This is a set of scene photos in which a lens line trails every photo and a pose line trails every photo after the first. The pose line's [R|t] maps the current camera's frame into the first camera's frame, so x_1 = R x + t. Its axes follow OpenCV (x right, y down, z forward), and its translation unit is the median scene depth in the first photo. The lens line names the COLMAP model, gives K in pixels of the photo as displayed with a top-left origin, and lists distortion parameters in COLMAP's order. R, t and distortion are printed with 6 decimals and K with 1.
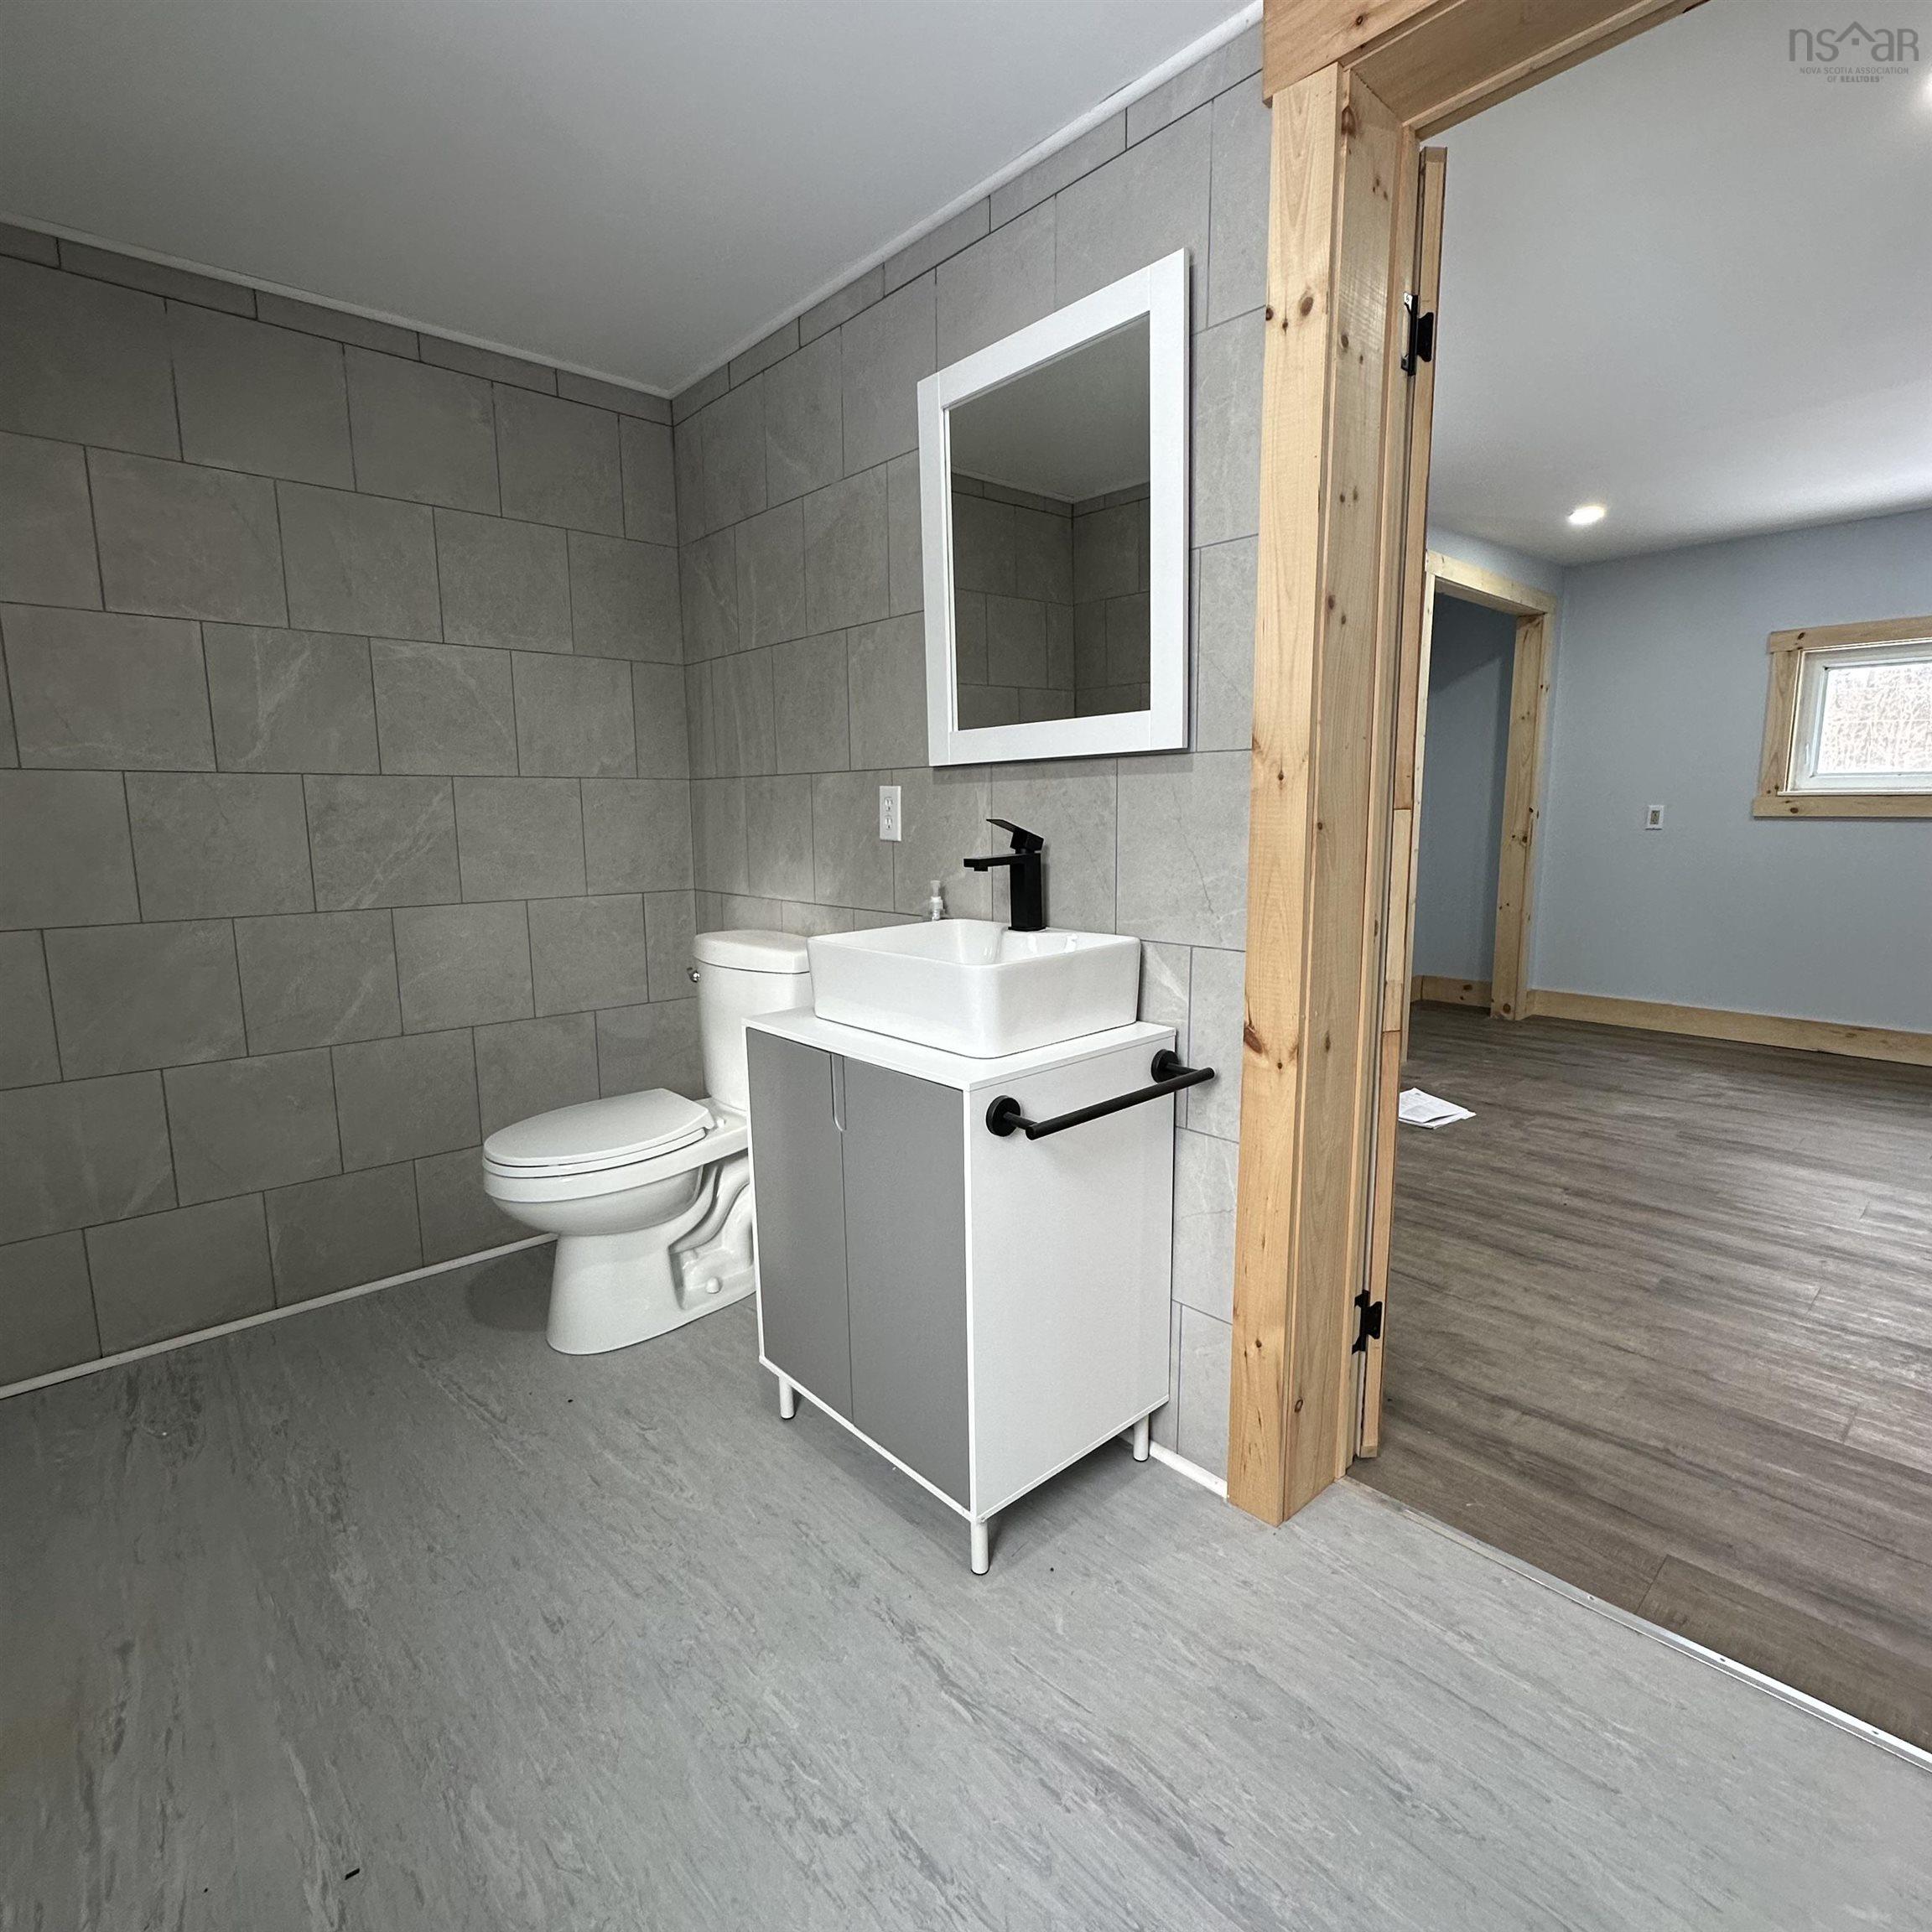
lens RADIAL K [[1022.4, 0, 968.4], [0, 1022.4, 963.3], [0, 0, 1]] dist [-0.003643, 0.000089]
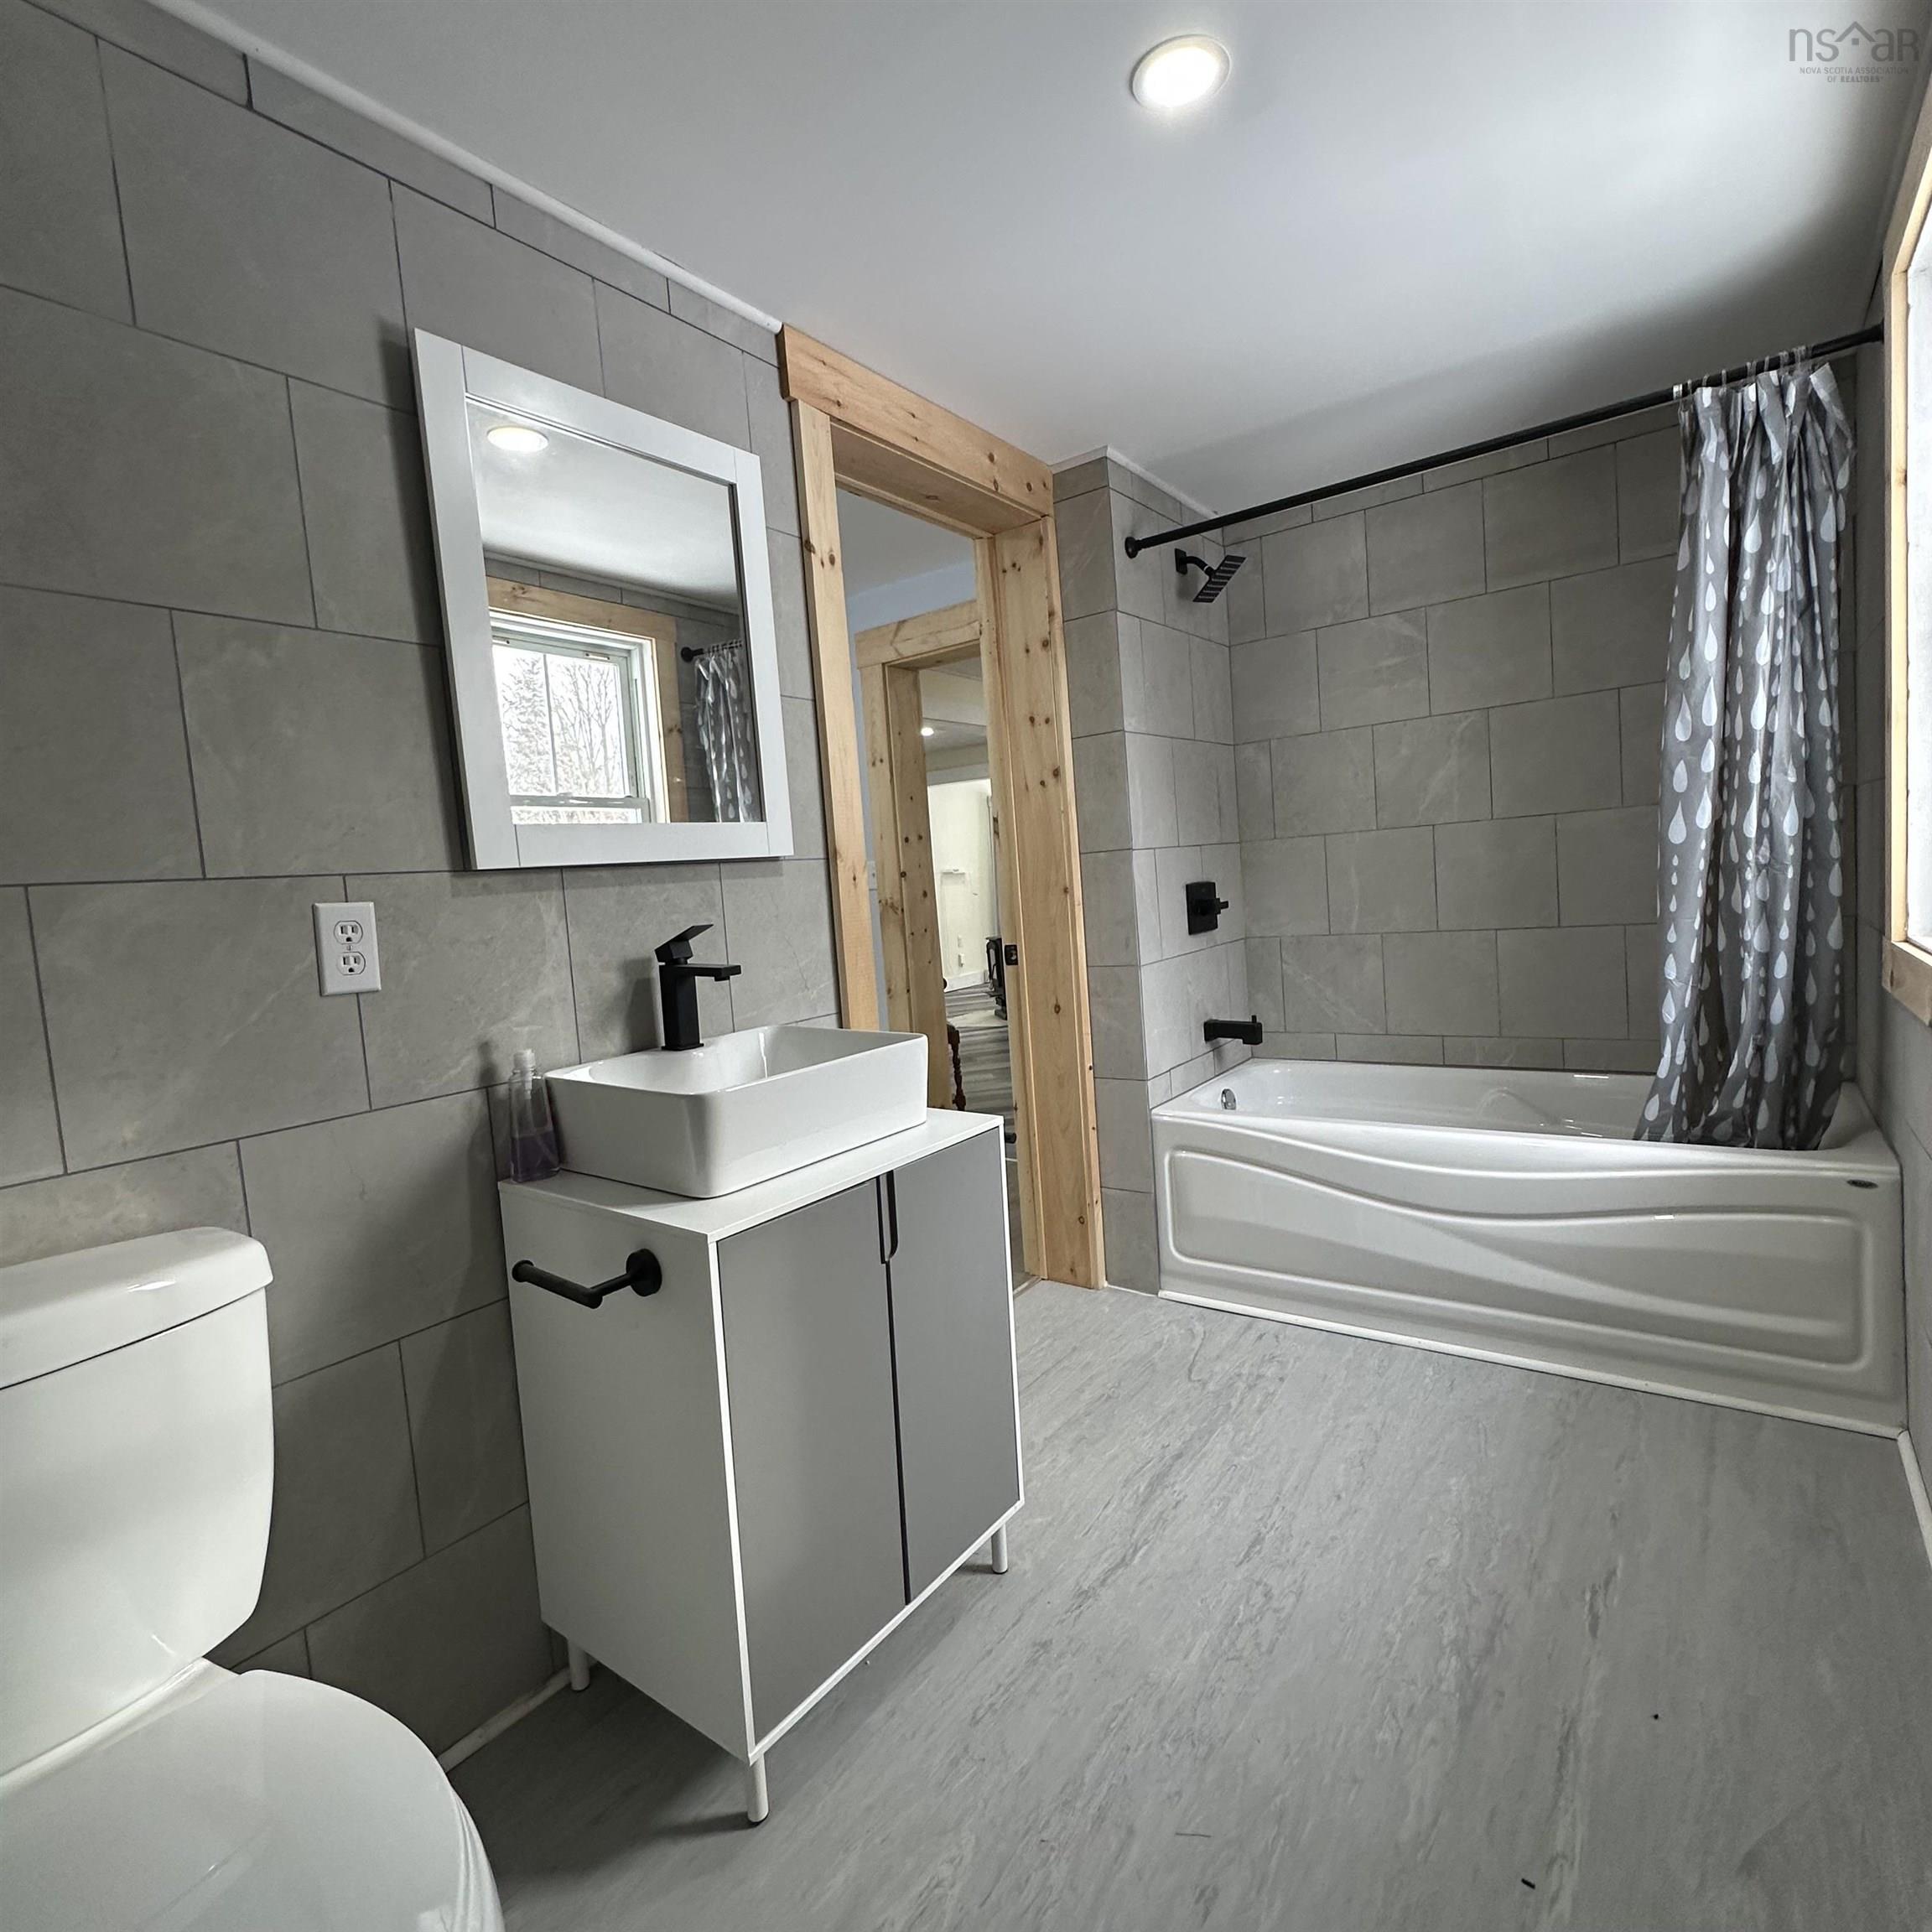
lens RADIAL K [[1022.4, 0, 968.4], [0, 1022.4, 963.3], [0, 0, 1]] dist [-0.003643, 0.000089]
pose [[-0.198368, -0.055025, 0.978582, -1.121255], [0.218663, 0.970775, 0.098911, -0.180417], [-0.955425, 0.233600, -0.180539, 1.168359]]
